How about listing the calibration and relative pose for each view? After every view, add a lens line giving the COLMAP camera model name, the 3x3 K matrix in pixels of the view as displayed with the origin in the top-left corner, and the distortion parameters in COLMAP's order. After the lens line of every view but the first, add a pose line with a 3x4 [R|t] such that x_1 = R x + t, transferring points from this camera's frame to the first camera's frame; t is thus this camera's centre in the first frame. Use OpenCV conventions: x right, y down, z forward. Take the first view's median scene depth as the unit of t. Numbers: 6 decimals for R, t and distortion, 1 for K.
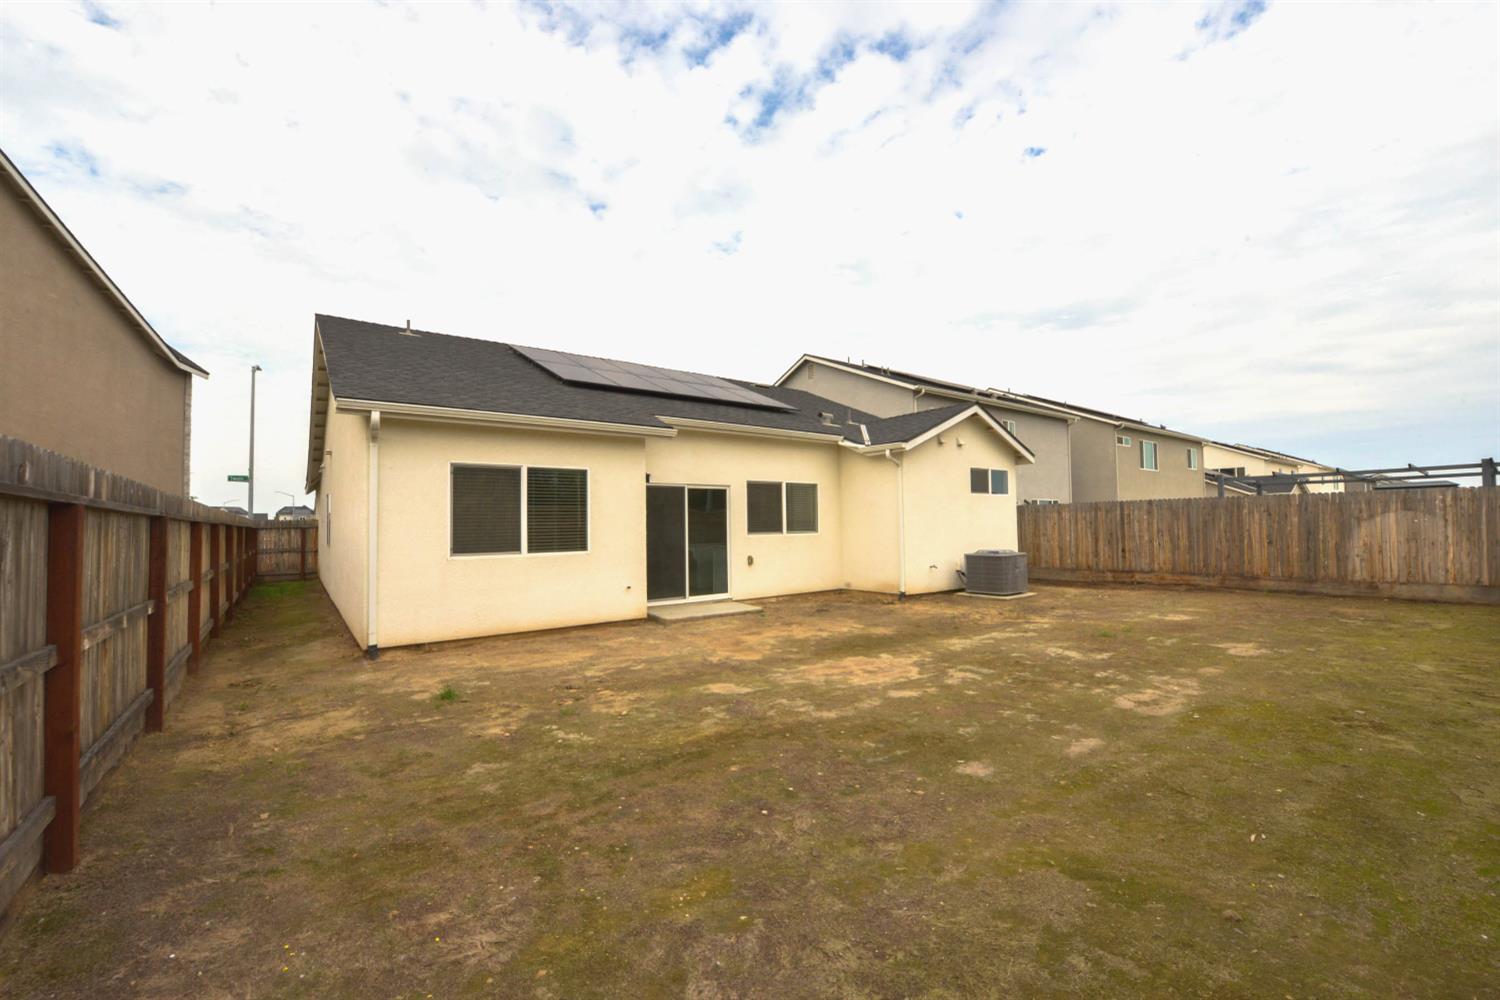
lens RADIAL K [[629.1, 0, 757.3], [0, 629.1, 502.4], [0, 0, 1]] dist [-0.012725, -0.005031]
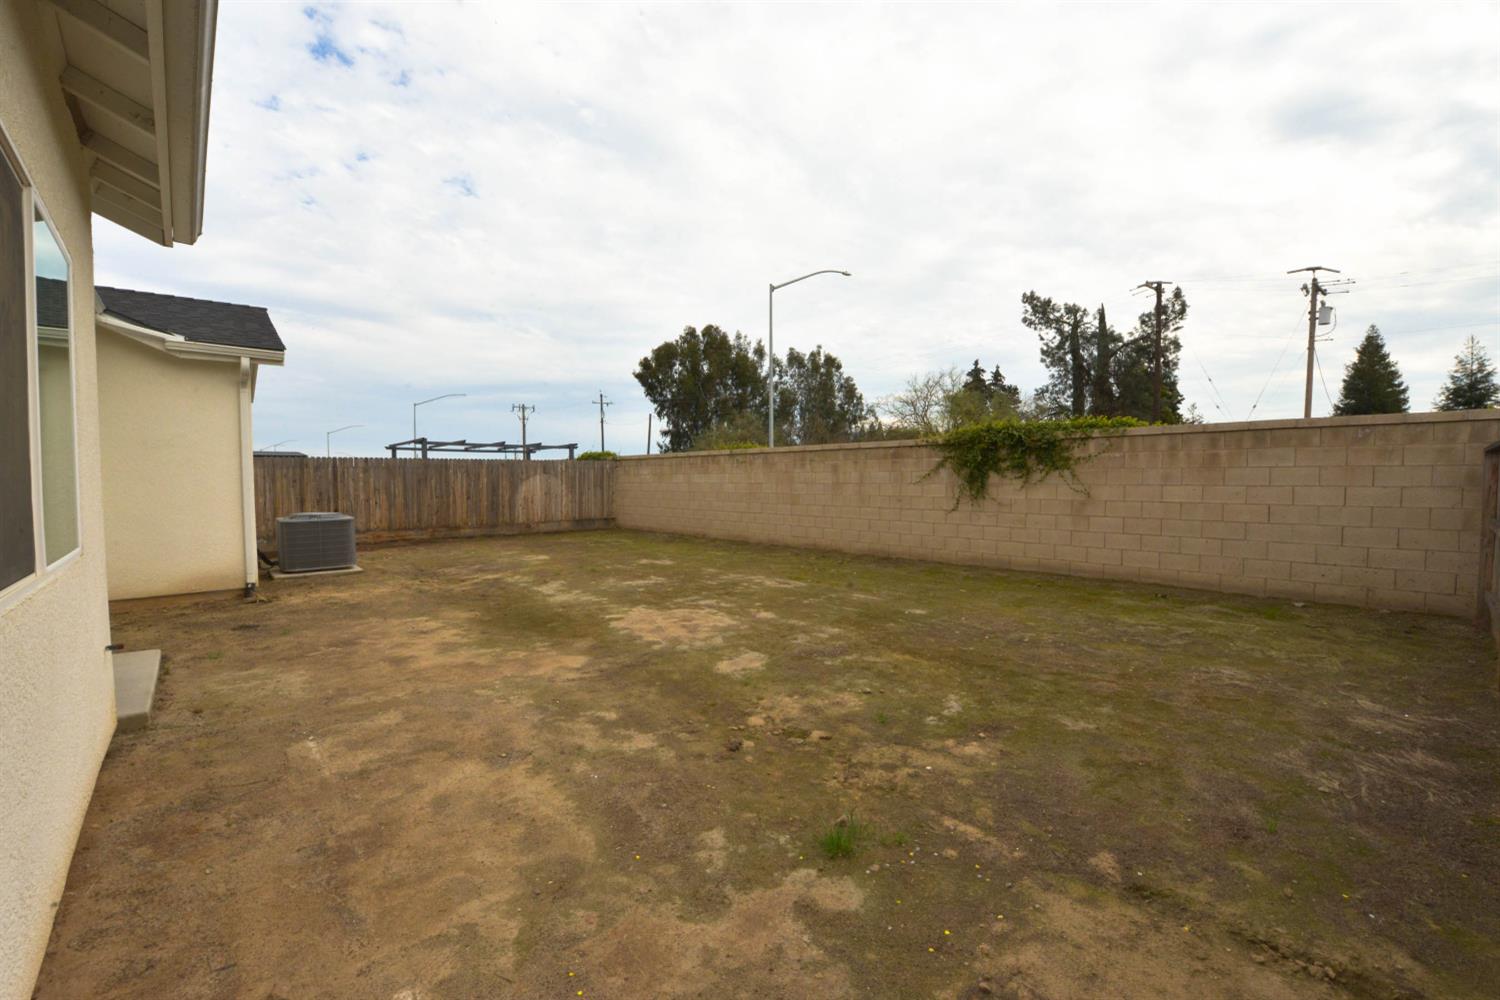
lens RADIAL K [[629.1, 0, 757.3], [0, 629.1, 502.4], [0, 0, 1]] dist [-0.012725, -0.005031]
pose [[-0.109116, -0.022469, 0.993775, -0.561353], [-0.028221, 0.999412, 0.019498, 0.039898], [-0.993628, -0.025918, -0.109686, 0.681821]]
